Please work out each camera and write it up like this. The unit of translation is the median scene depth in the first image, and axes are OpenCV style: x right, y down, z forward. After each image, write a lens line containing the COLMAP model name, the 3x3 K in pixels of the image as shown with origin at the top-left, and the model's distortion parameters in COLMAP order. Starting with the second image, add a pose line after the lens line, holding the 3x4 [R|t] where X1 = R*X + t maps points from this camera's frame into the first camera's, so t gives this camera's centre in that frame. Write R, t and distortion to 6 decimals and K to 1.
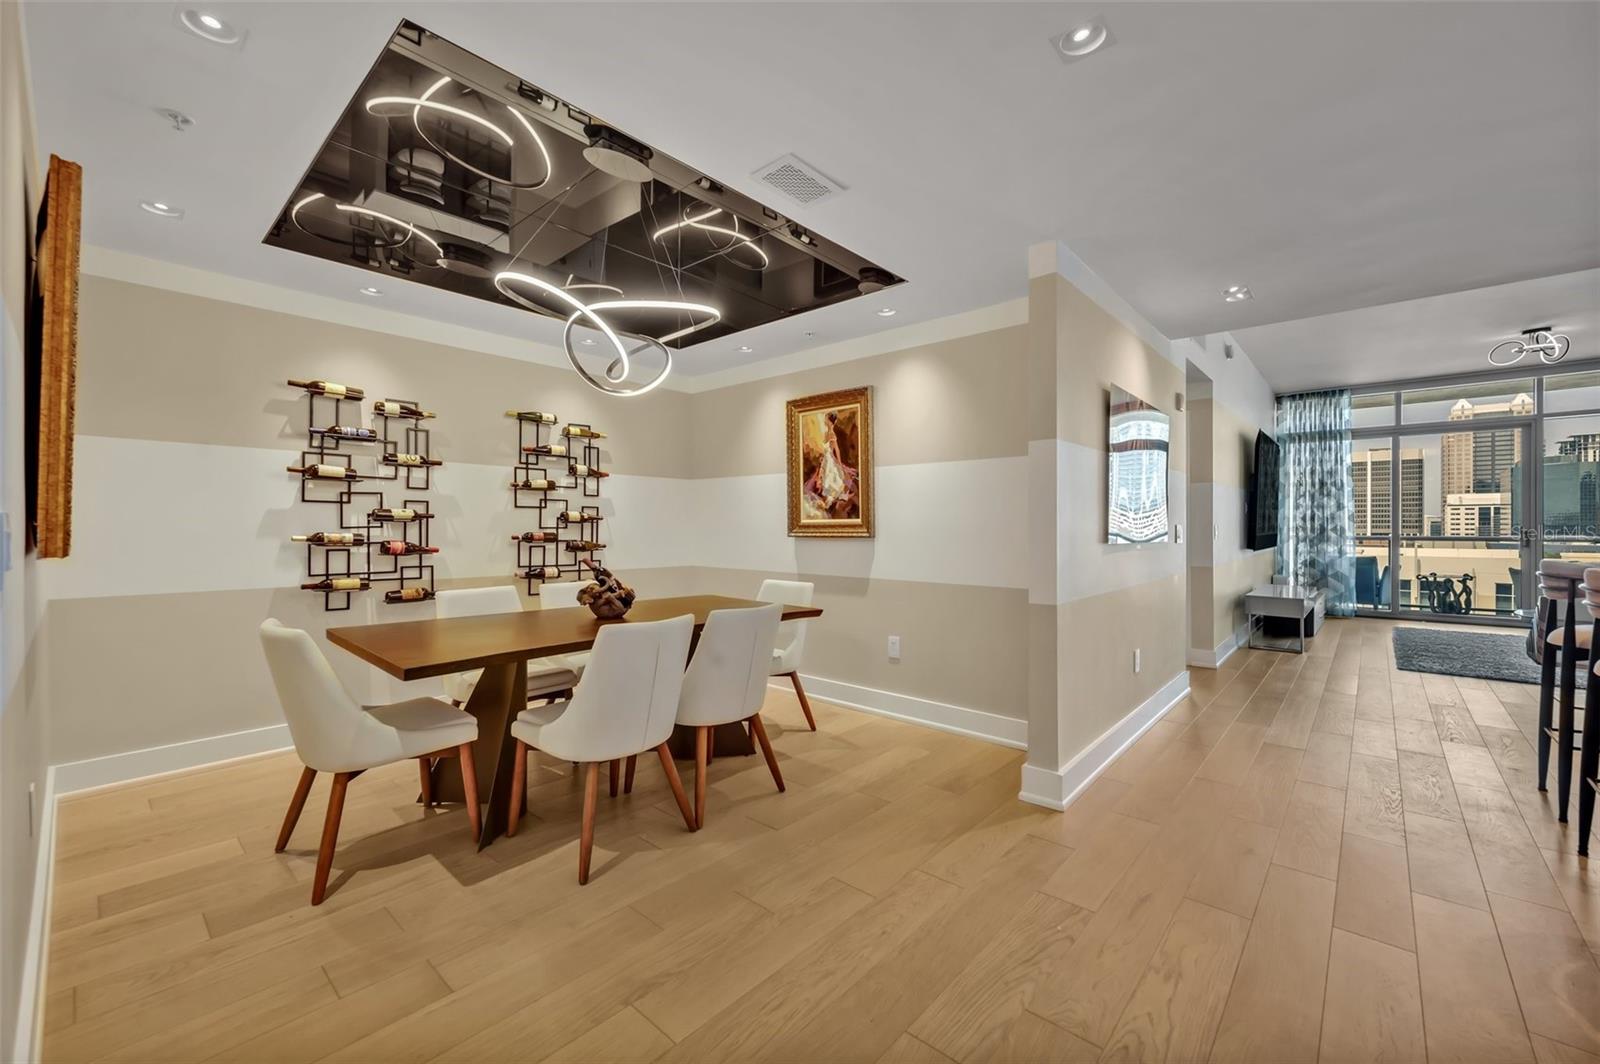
lens RADIAL K [[646.0, 0, 794.2], [0, 646.0, 528.9], [0, 0, 1]] dist [-0.002488, 0.000126]
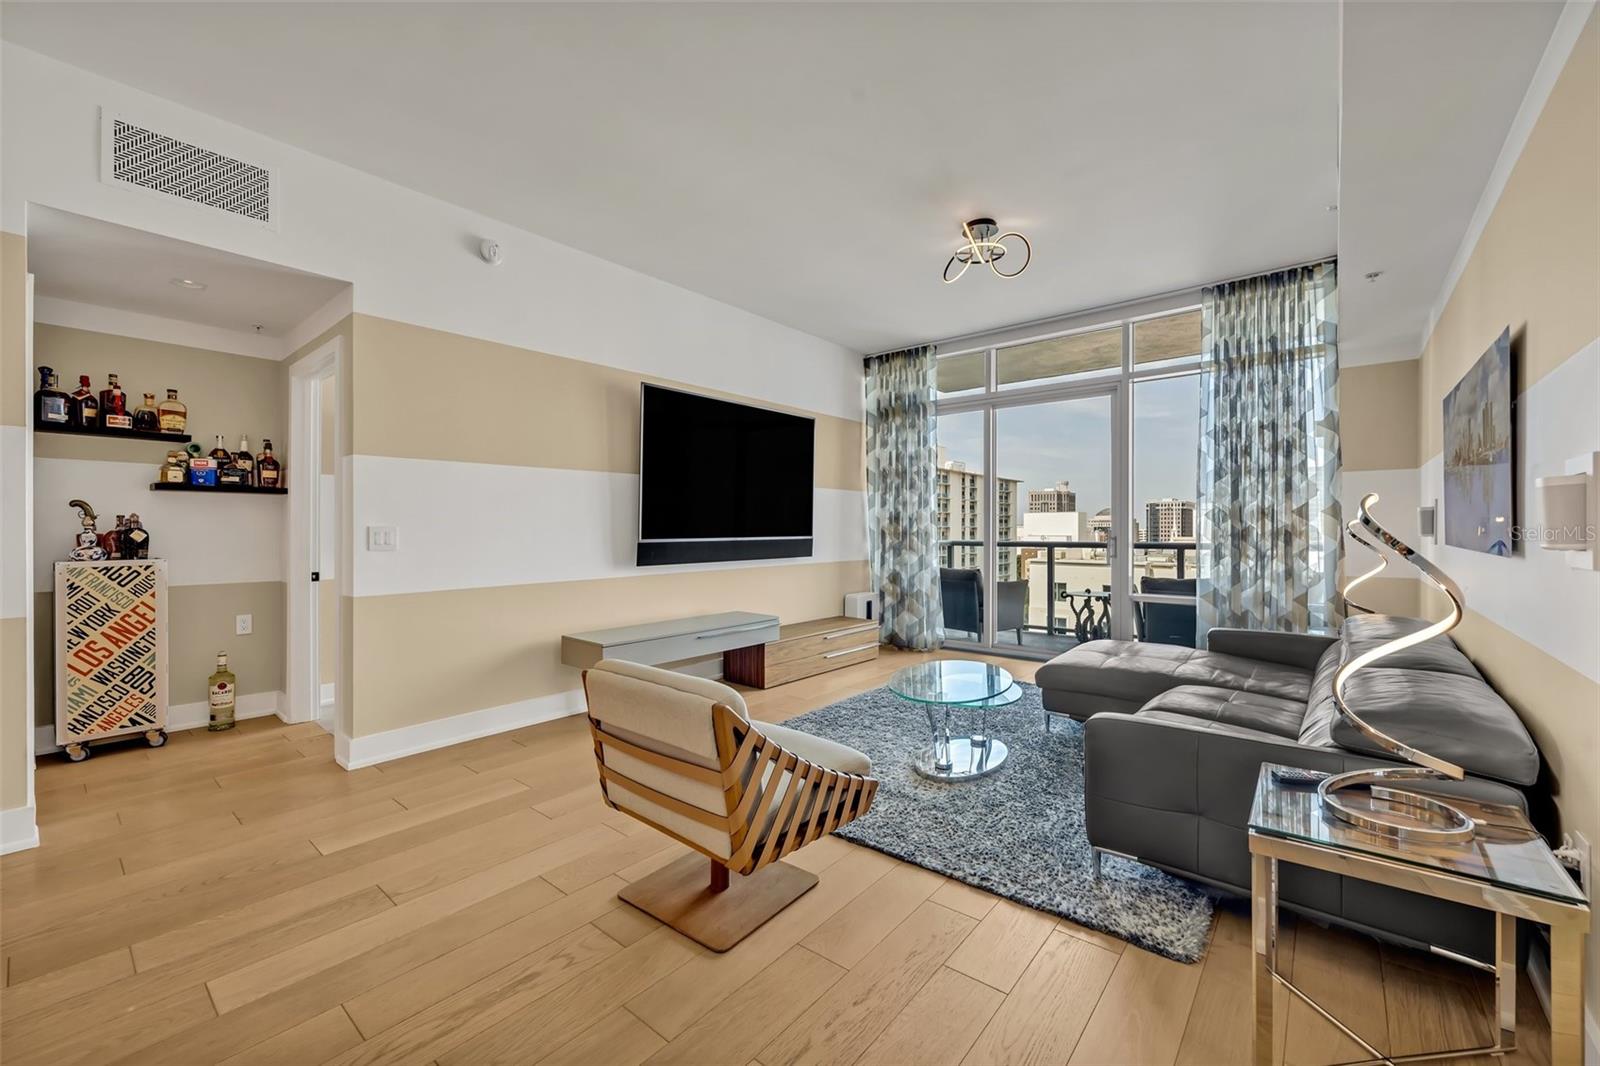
lens RADIAL K [[641.4, 0, 800.0], [0, 641.4, 533.0], [0, 0, 1]] dist [-0.004398, -0.000262]
pose [[0.999256, -0.000803, 0.038559, 0.662616], [0.000774, 0.999999, 0.000785, -0.000863], [-0.038560, -0.000755, 0.999256, 0.254478]]
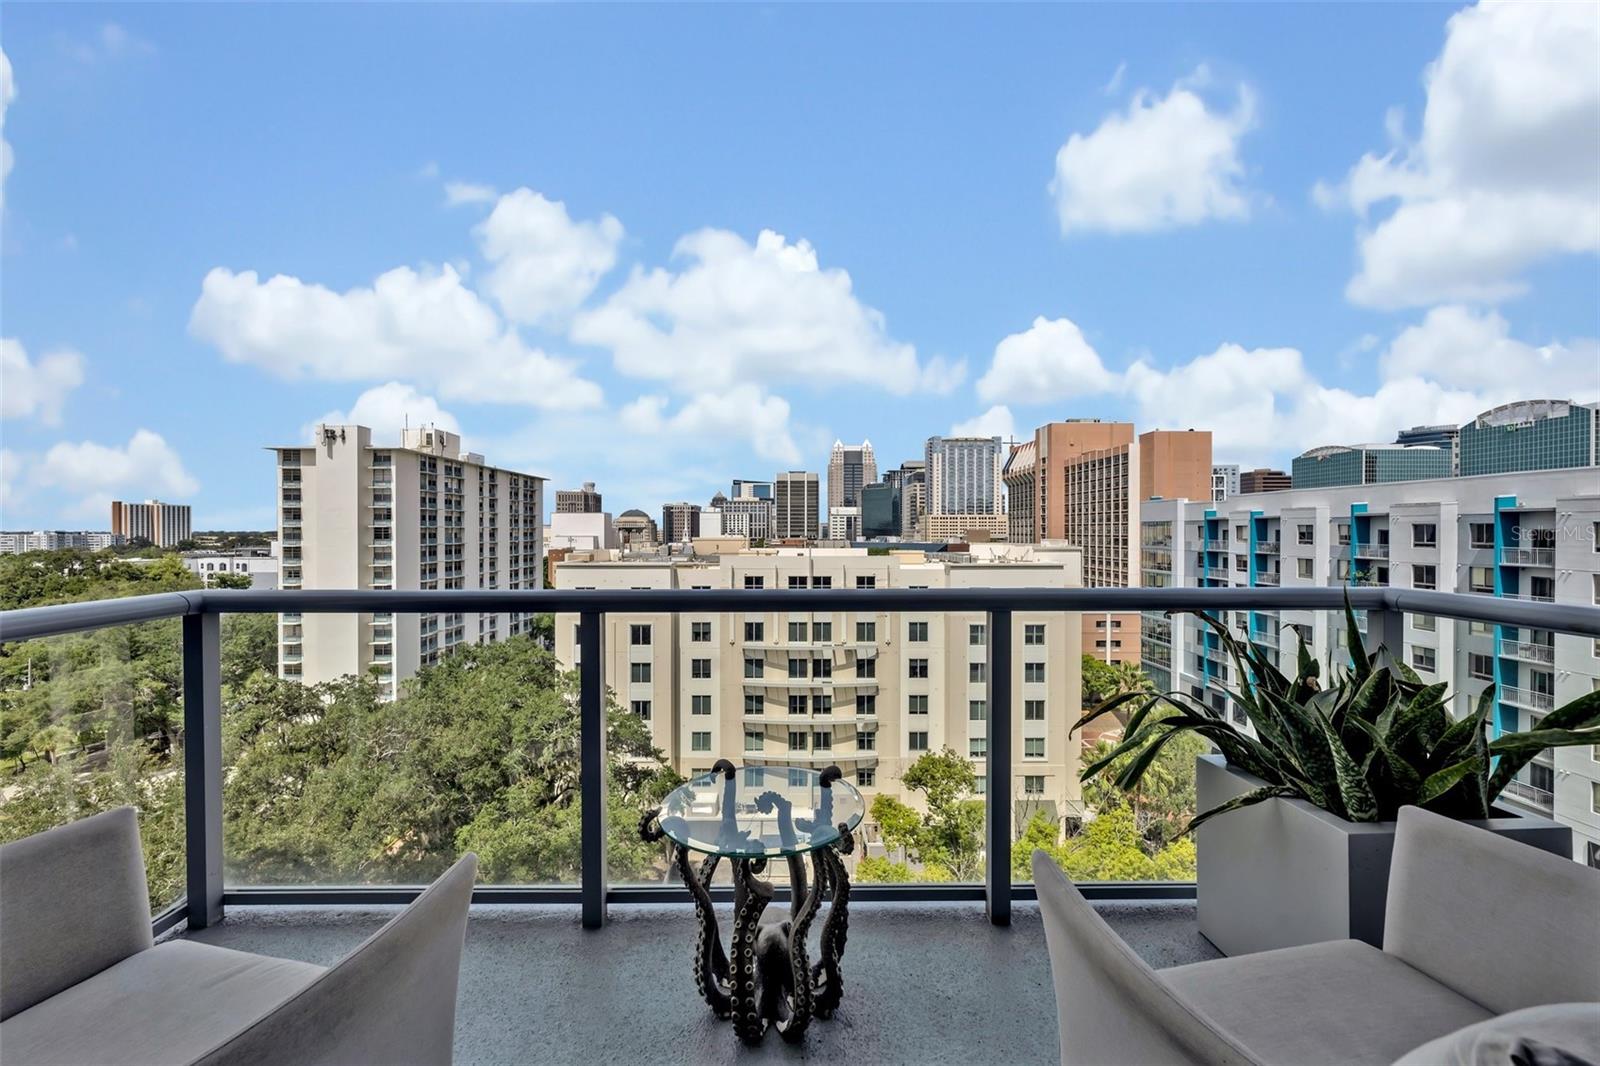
lens RADIAL K [[646.0, 0, 794.2], [0, 646.0, 529.9], [0, 0, 1]] dist [-0.002488, 0.000126]
pose [[0.741843, -0.000709, 0.670573, 0.931673], [0.003769, 0.999988, -0.003113, -0.012827], [-0.670563, 0.004837, 0.741837, 0.888248]]
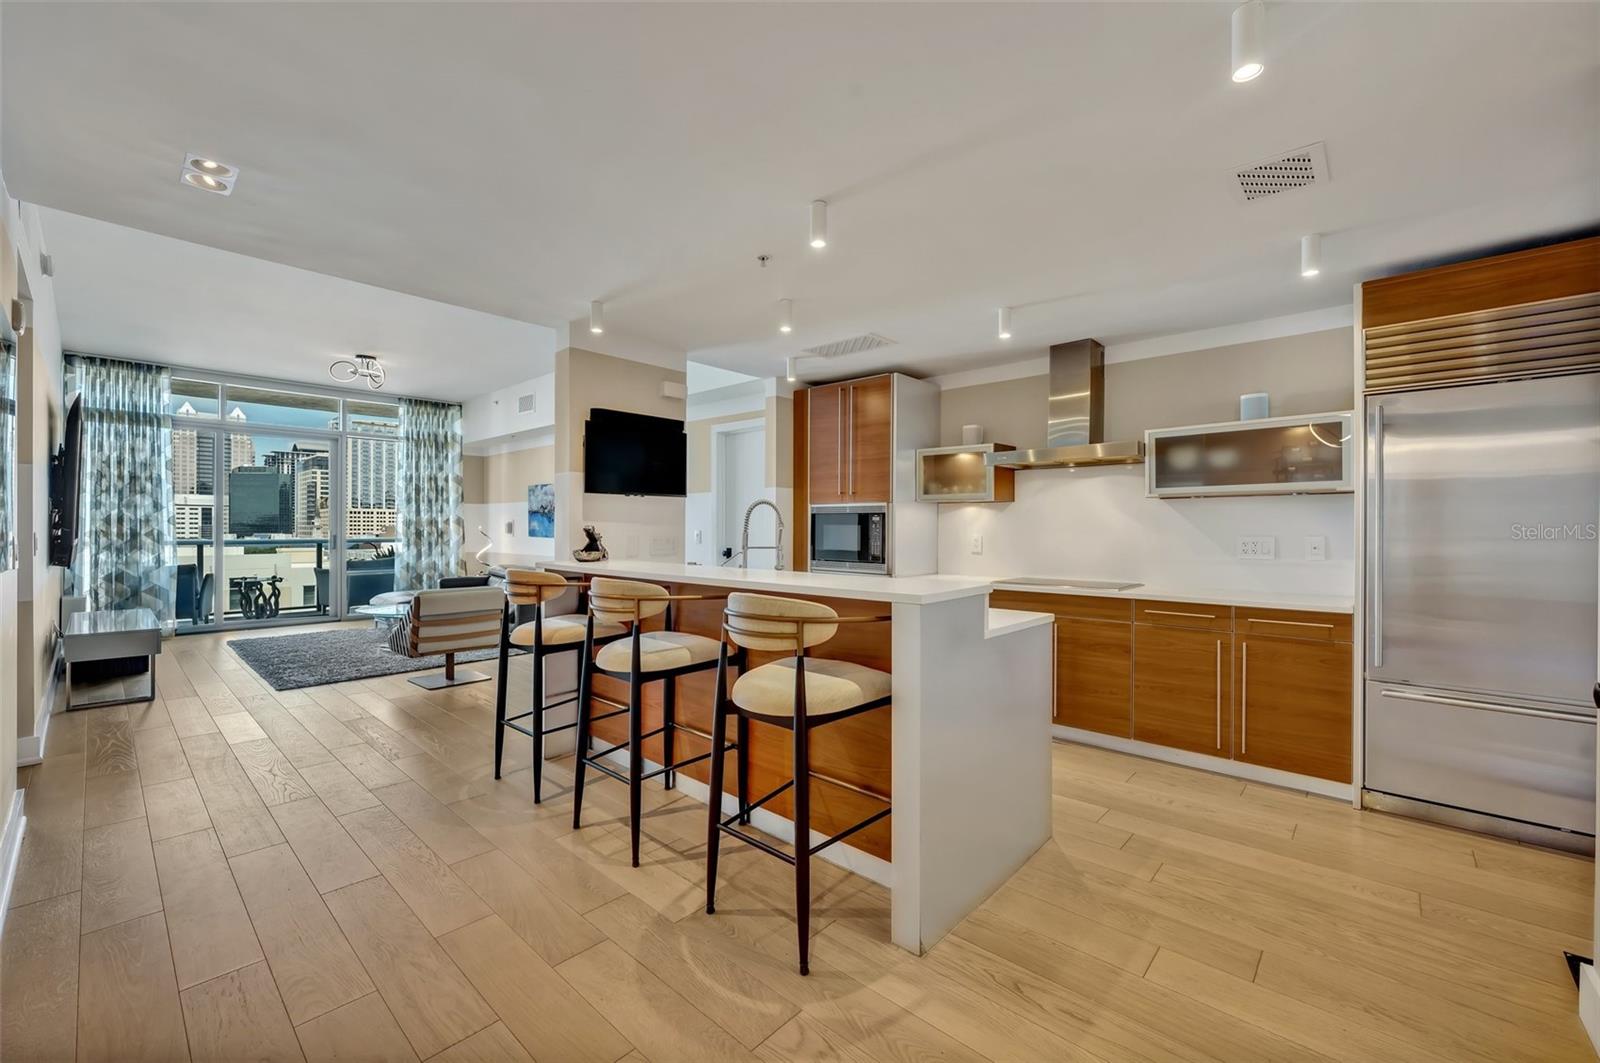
lens RADIAL K [[646.0, 0, 794.2], [0, 646.0, 528.4], [0, 0, 1]] dist [-0.002488, 0.000126]
pose [[0.010988, -0.000561, 0.999939, 0.023629], [-0.000424, 1.000000, 0.000565, -0.007358], [-0.999940, -0.000430, 0.010988, 0.166175]]
